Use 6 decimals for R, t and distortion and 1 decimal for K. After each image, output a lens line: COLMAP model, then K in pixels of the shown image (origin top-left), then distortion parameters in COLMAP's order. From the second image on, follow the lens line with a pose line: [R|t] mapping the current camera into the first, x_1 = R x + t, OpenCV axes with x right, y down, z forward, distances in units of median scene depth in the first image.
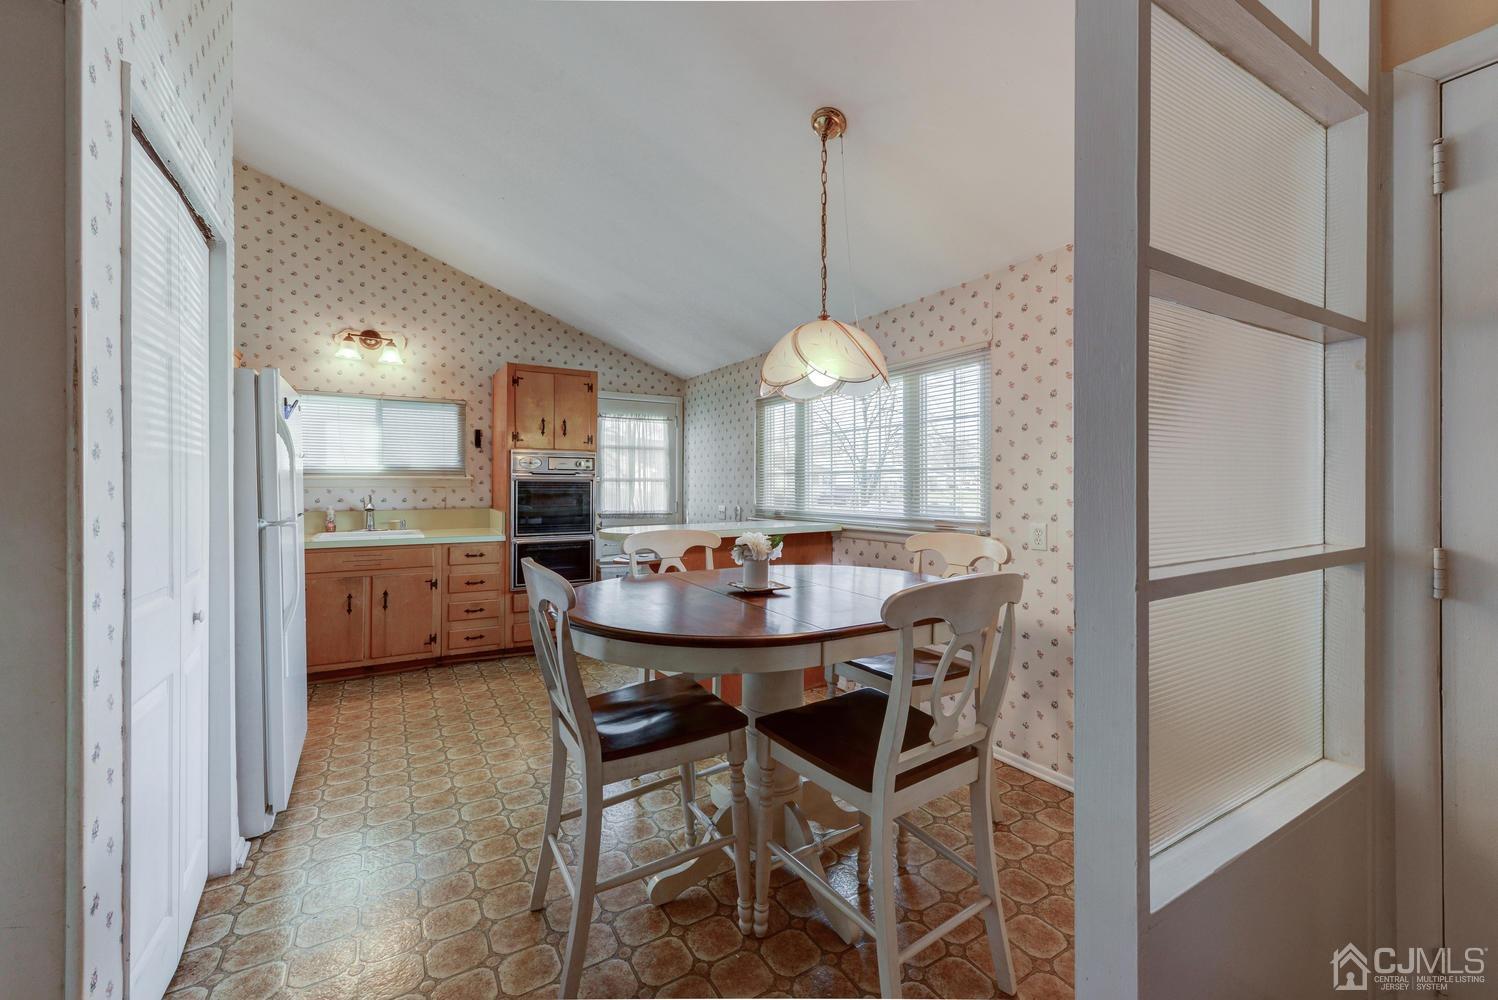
lens RADIAL K [[616.9, 0, 754.8], [0, 616.9, 494.6], [0, 0, 1]] dist [0.002427, -0.001856]
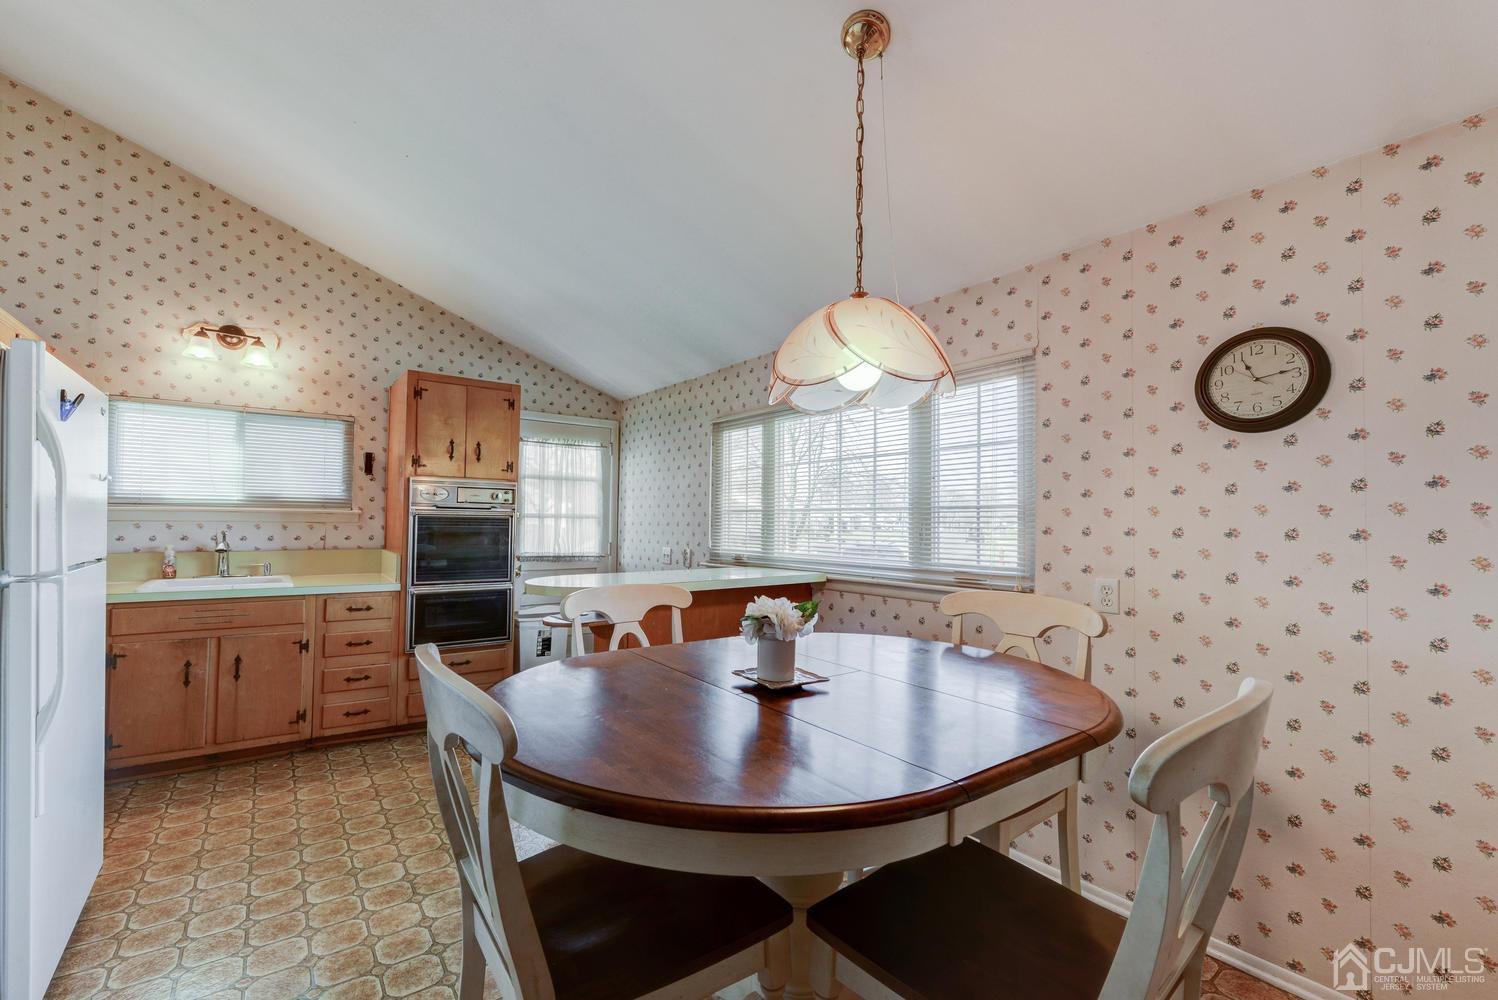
lens RADIAL K [[640.6, 0, 728.2], [0, 640.6, 514.7], [0, 0, 1]] dist [-0.006367, 0.002139]
pose [[0.996518, 0.011744, 0.082546, -0.066945], [-0.009467, 0.999565, -0.027920, -0.005881], [-0.082838, 0.027041, 0.996196, 0.183288]]
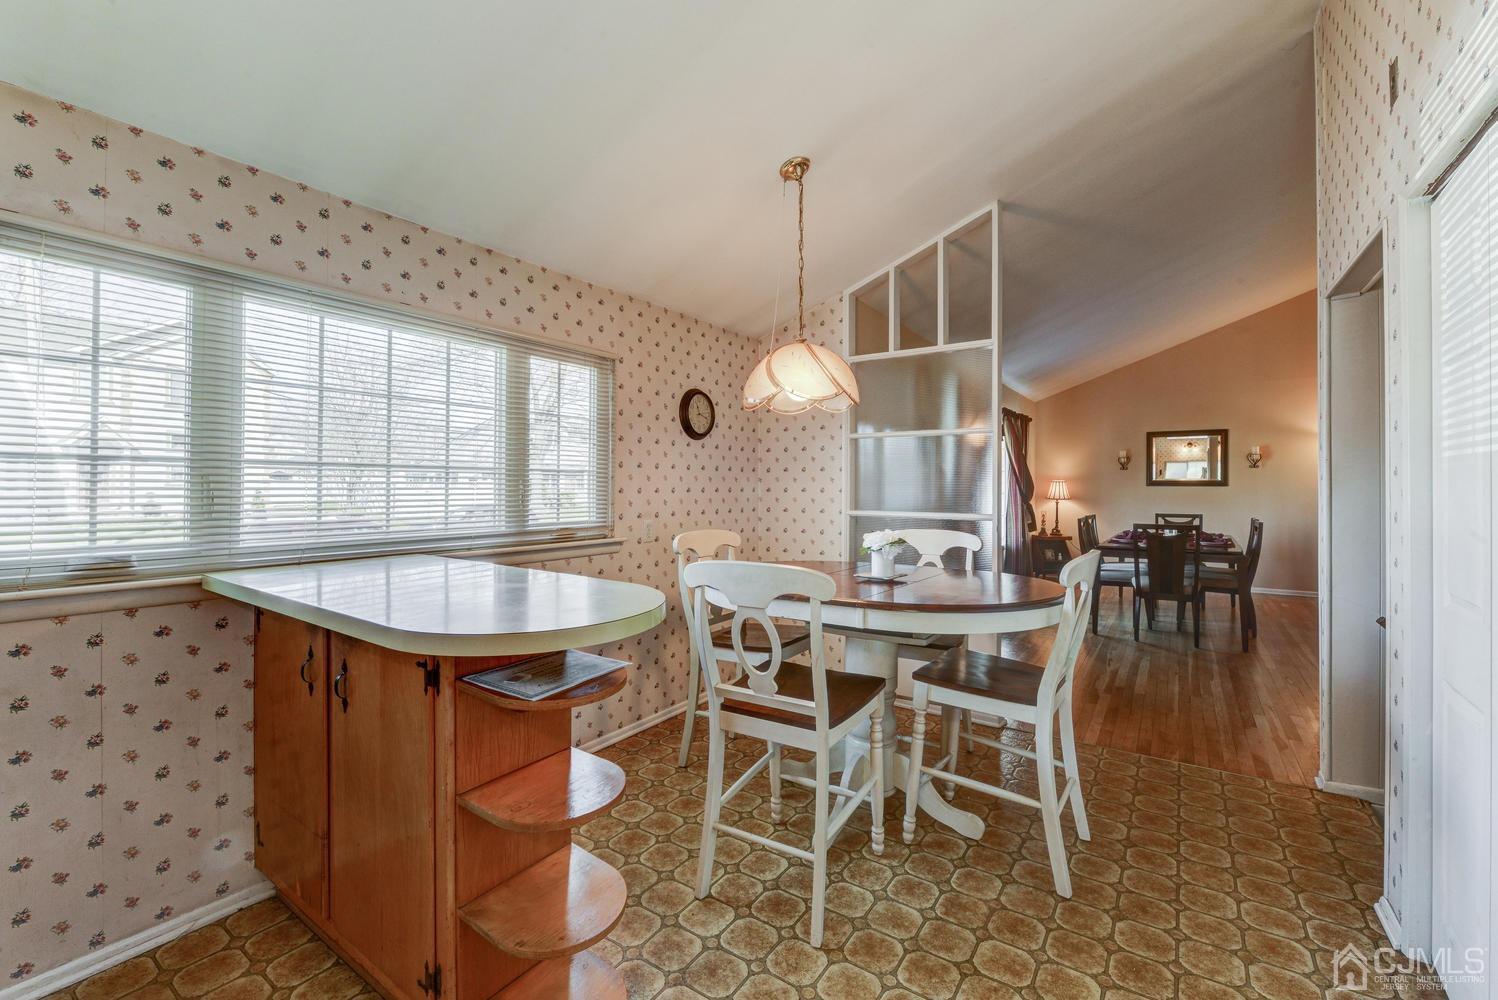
lens RADIAL K [[640.6, 0, 740.9], [0, 640.6, 493.8], [0, 0, 1]] dist [-0.006367, 0.002139]
pose [[-0.419935, -0.014014, 0.907446, -0.611801], [0.007302, 0.999796, 0.018819, -0.023078], [-0.907525, 0.014528, -0.419747, 1.081960]]
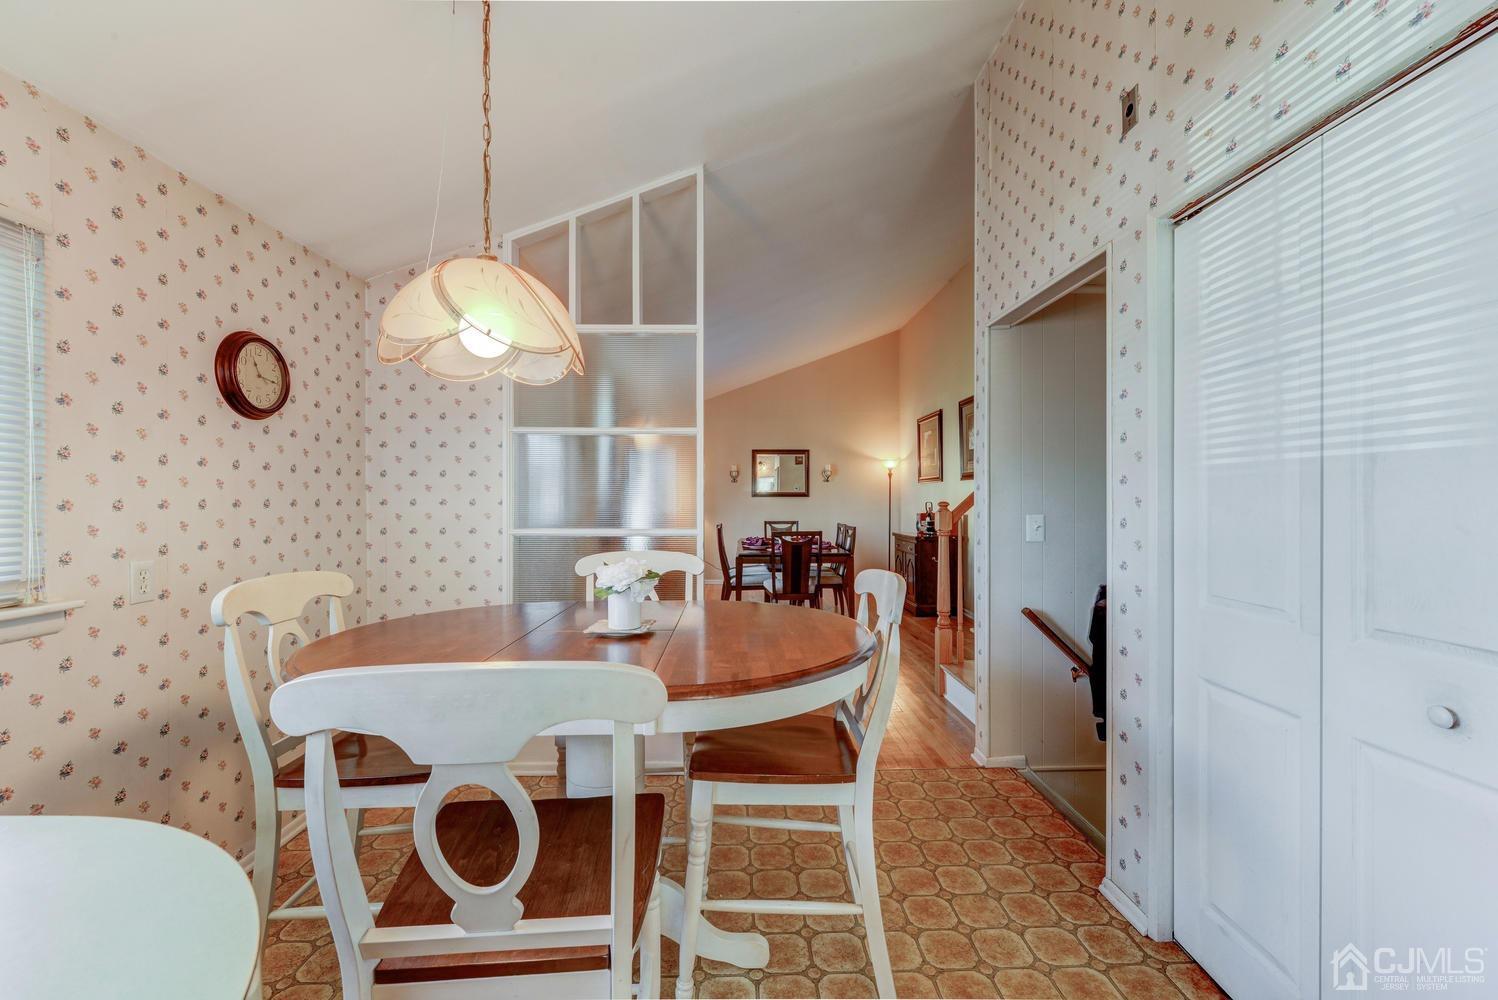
lens RADIAL K [[616.9, 0, 754.6], [0, 616.9, 502.6], [0, 0, 1]] dist [0.002427, -0.001856]
pose [[-0.880401, -0.004342, 0.474210, -0.328207], [0.004662, 0.999831, 0.017809, -0.018955], [-0.474207, 0.017890, -0.880232, 1.000818]]
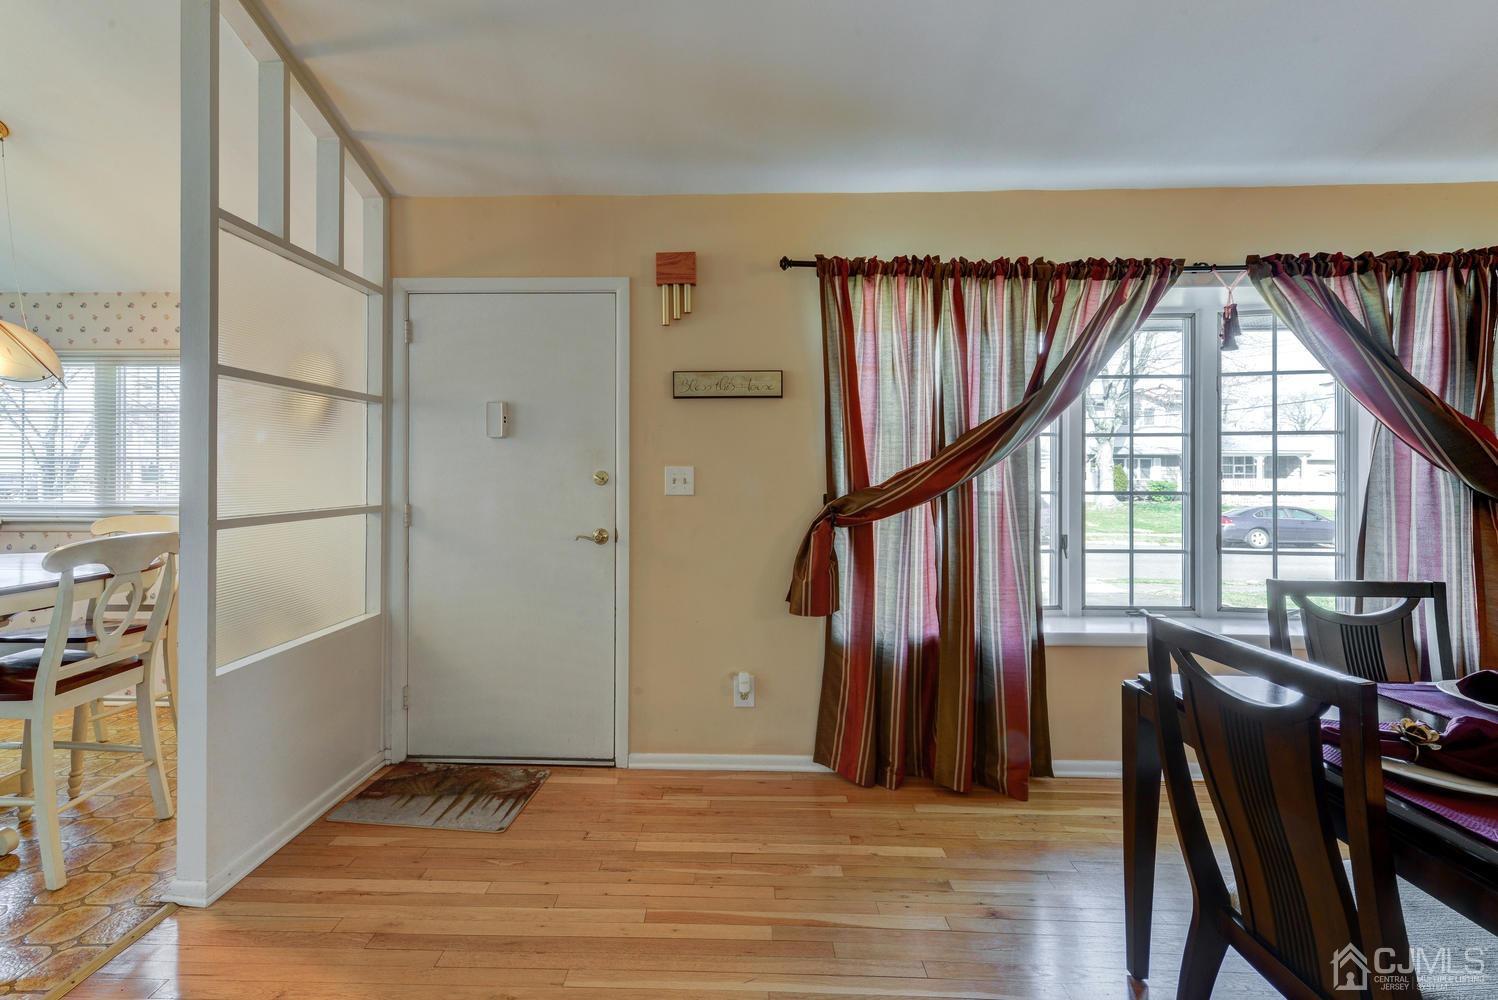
lens RADIAL K [[640.6, 0, 725.8], [0, 640.6, 466.5], [0, 0, 1]] dist [-0.006367, 0.002139]
pose [[0.547679, 0.013160, 0.836585, -0.060975], [0.007622, 0.999756, -0.020717, 0.003389], [-0.836654, 0.017723, 0.547445, -0.415954]]
